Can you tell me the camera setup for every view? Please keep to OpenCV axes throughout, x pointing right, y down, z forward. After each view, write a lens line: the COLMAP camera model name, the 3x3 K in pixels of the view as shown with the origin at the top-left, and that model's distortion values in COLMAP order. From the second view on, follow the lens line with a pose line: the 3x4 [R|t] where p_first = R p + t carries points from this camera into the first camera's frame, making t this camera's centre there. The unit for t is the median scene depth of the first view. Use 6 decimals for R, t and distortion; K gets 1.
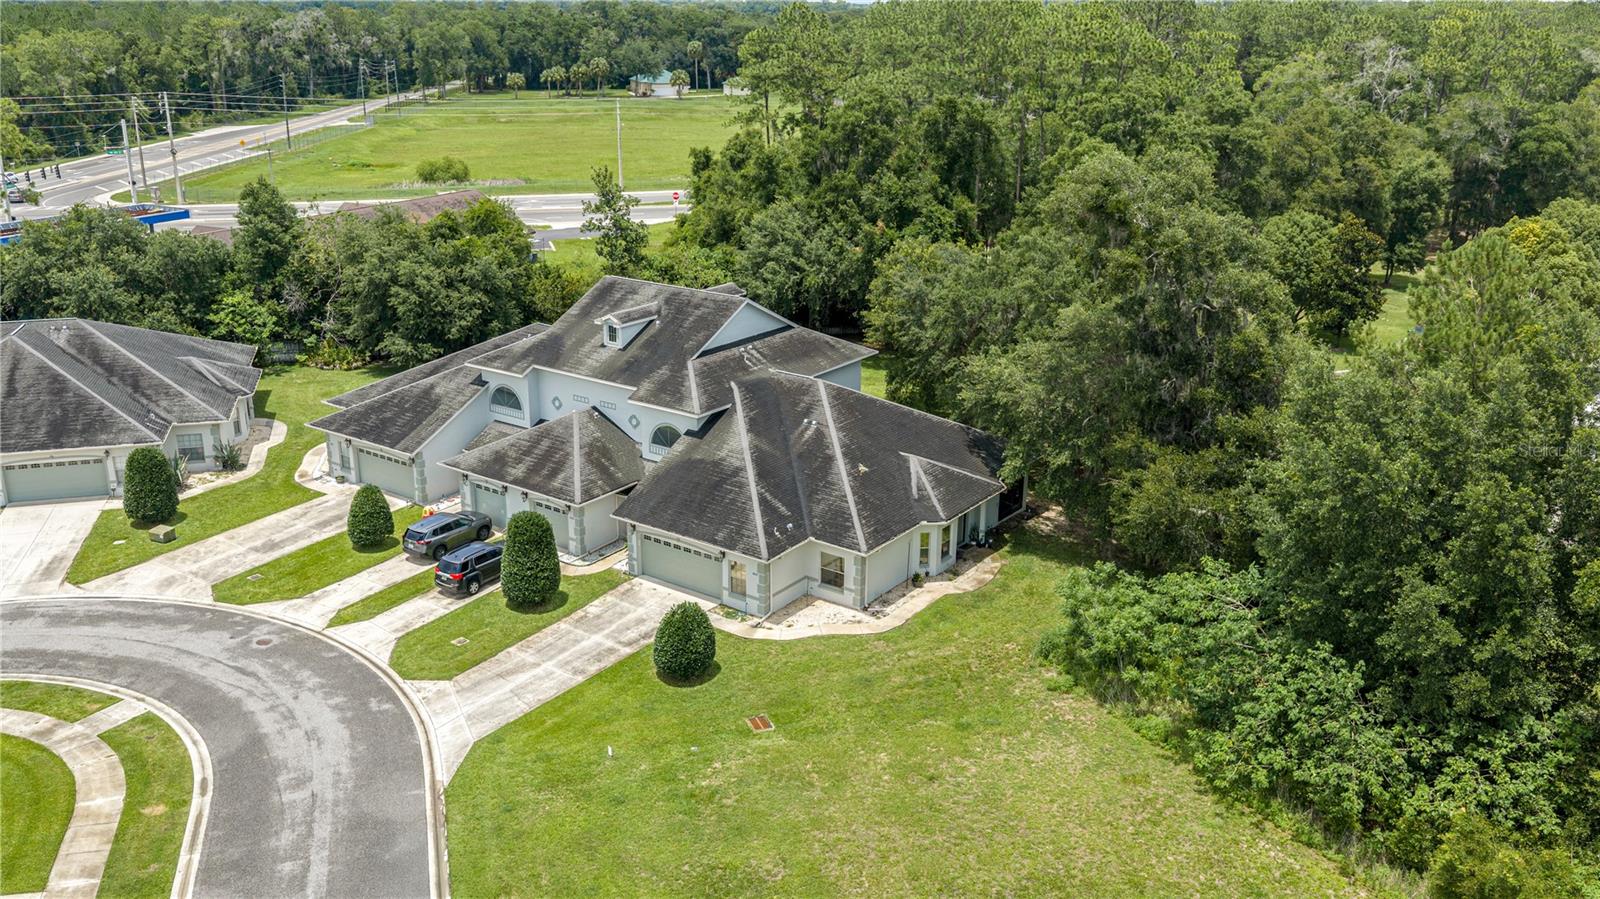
lens RADIAL K [[1315.8, 0, 800.0], [0, 1315.8, 444.5], [0, 0, 1]] dist [-0.001934, -0.015094]
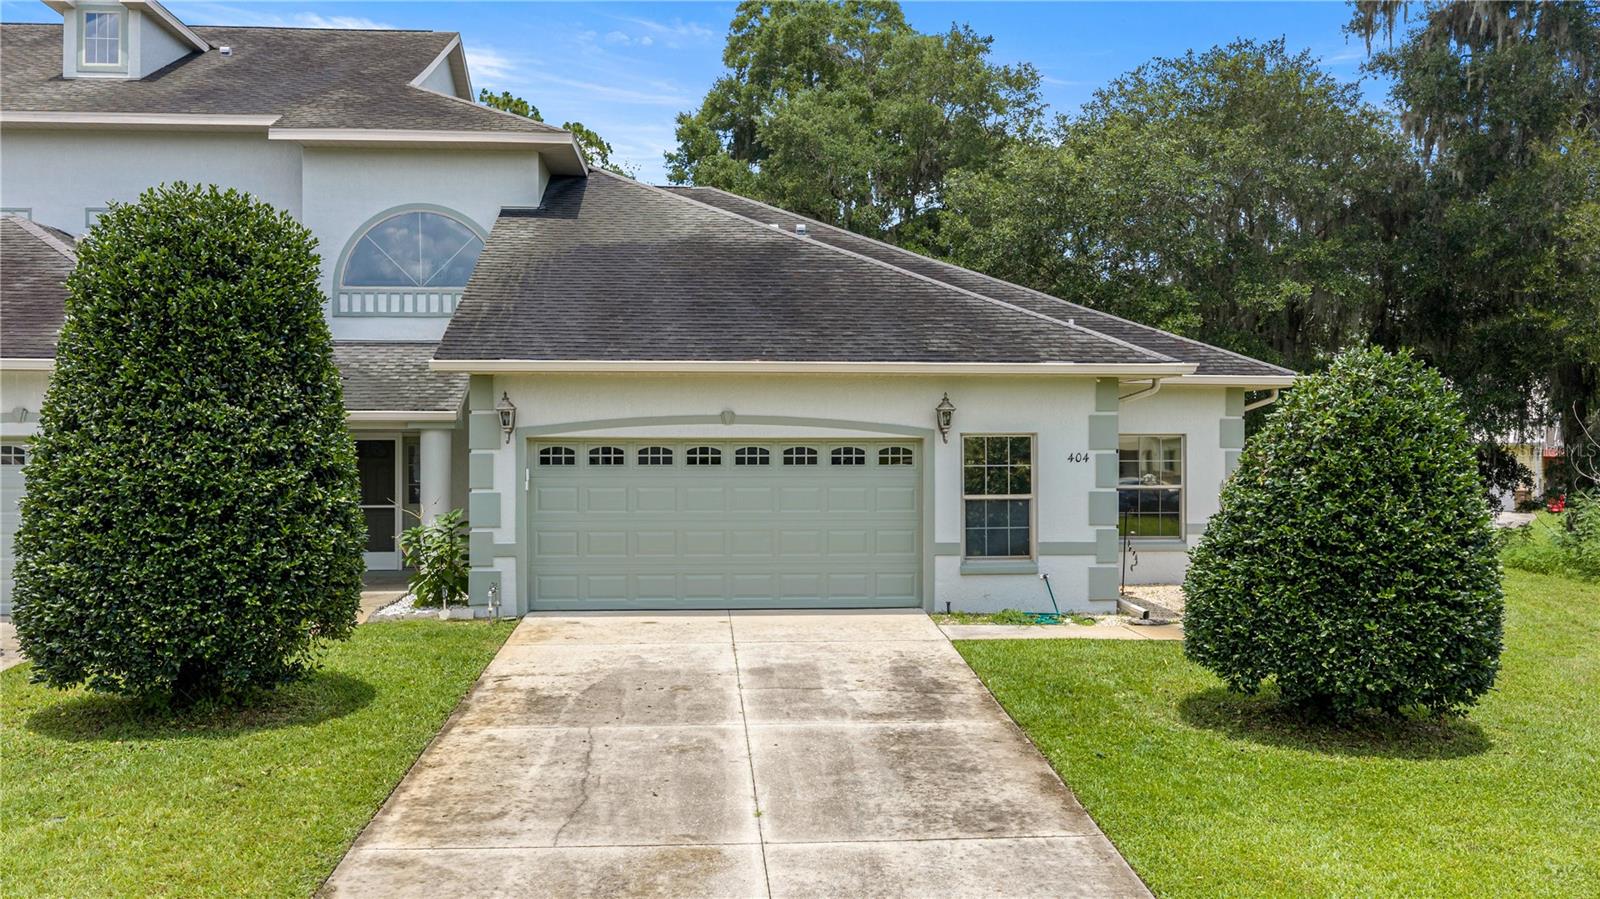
lens RADIAL K [[1315.8, 0, 797.0], [0, 1315.8, 450.4], [0, 0, 1]] dist [-0.001934, -0.015094]
pose [[0.767054, -0.006936, 0.641546, -0.258046], [0.206771, 0.949260, -0.236961, 0.147120], [-0.607350, 0.314415, 0.729568, 0.796291]]
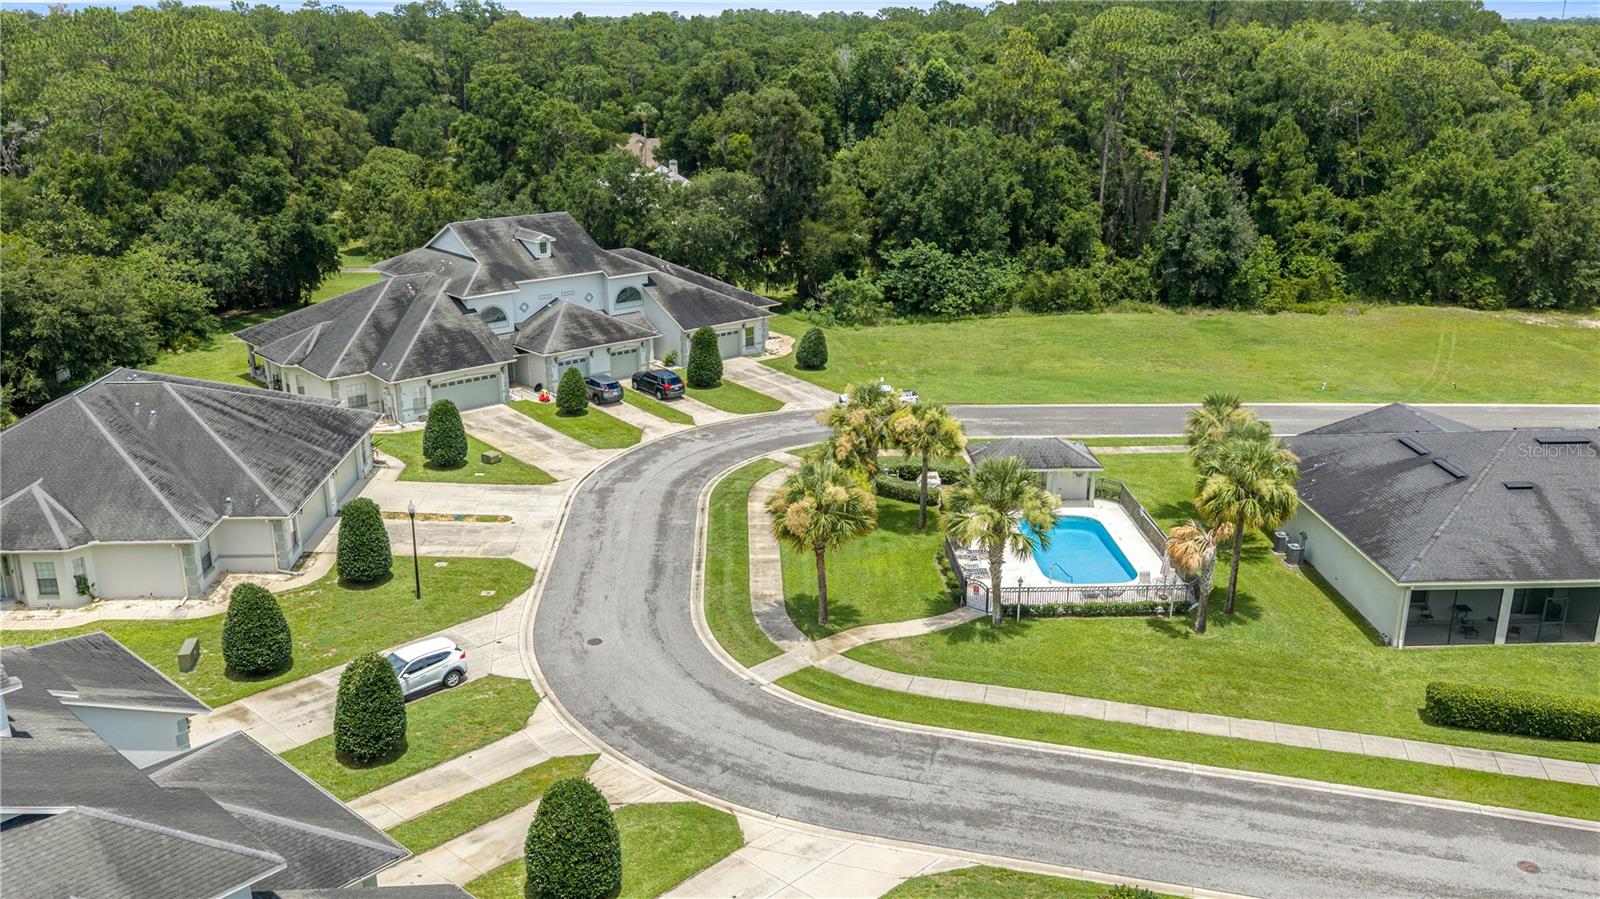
lens RADIAL K [[1315.8, 0, 801.9], [0, 1315.8, 451.0], [0, 0, 1]] dist [-0.001934, -0.015094]
pose [[0.230936, -0.306387, 0.923470, -1.710401], [0.304398, 0.924231, 0.230517, -0.144426], [-0.924127, 0.227868, 0.306701, 0.405246]]
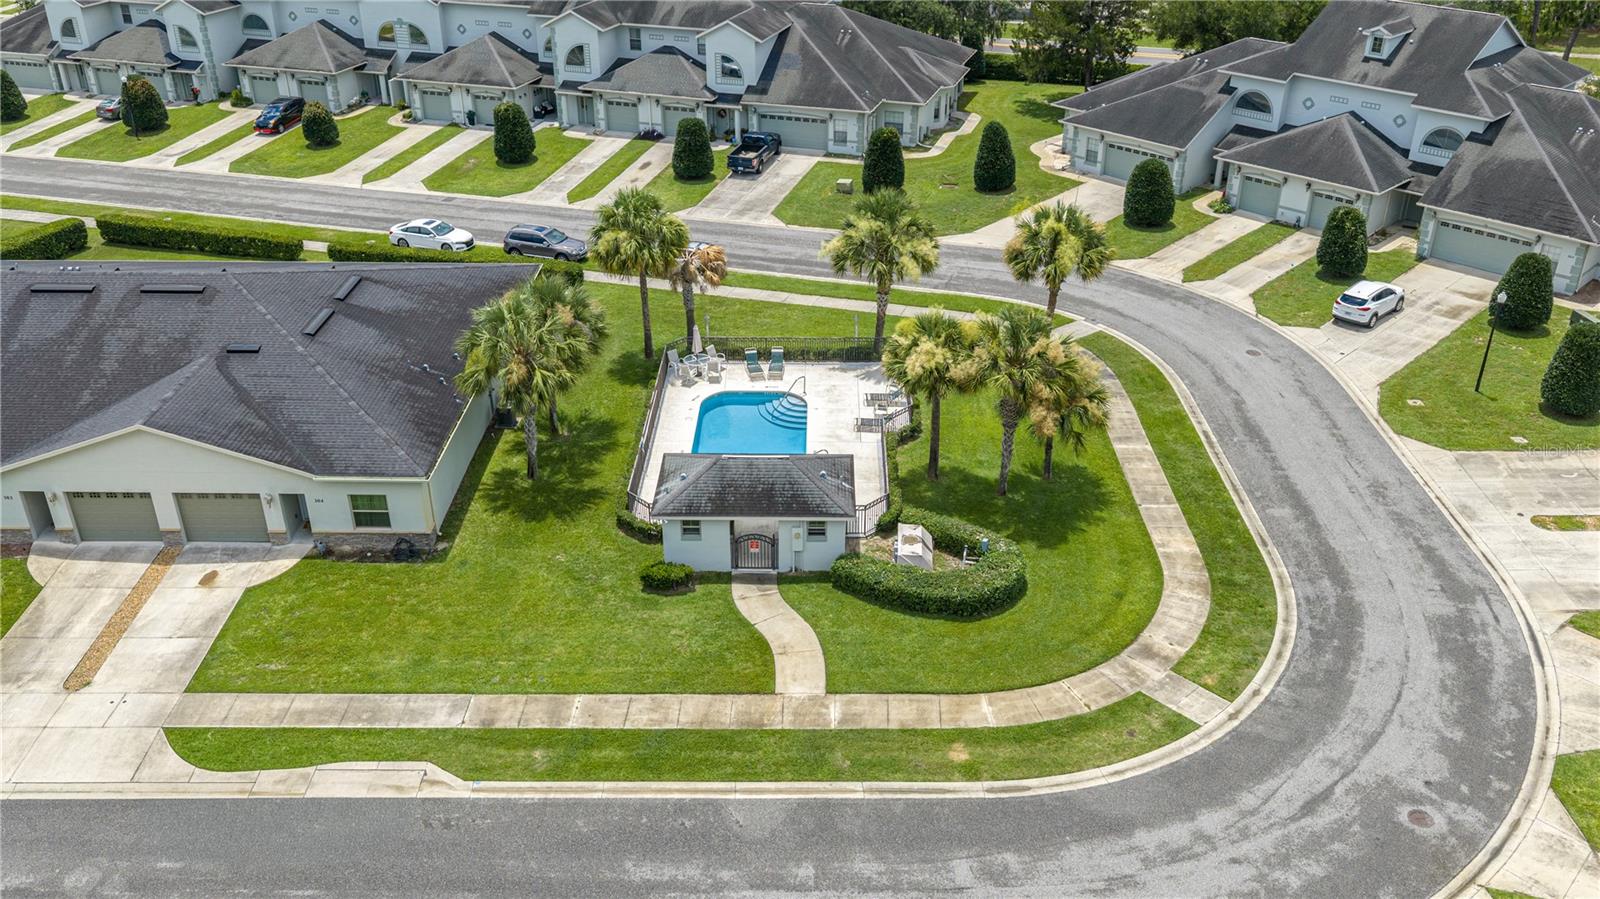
lens RADIAL K [[1315.8, 0, 801.3], [0, 1315.8, 448.7], [0, 0, 1]] dist [-0.001934, -0.015094]
pose [[-0.293635, 0.450745, -0.842975, 0.129691], [-0.299060, 0.794266, 0.528872, -0.226238], [0.907932, 0.407396, -0.098425, 0.679698]]
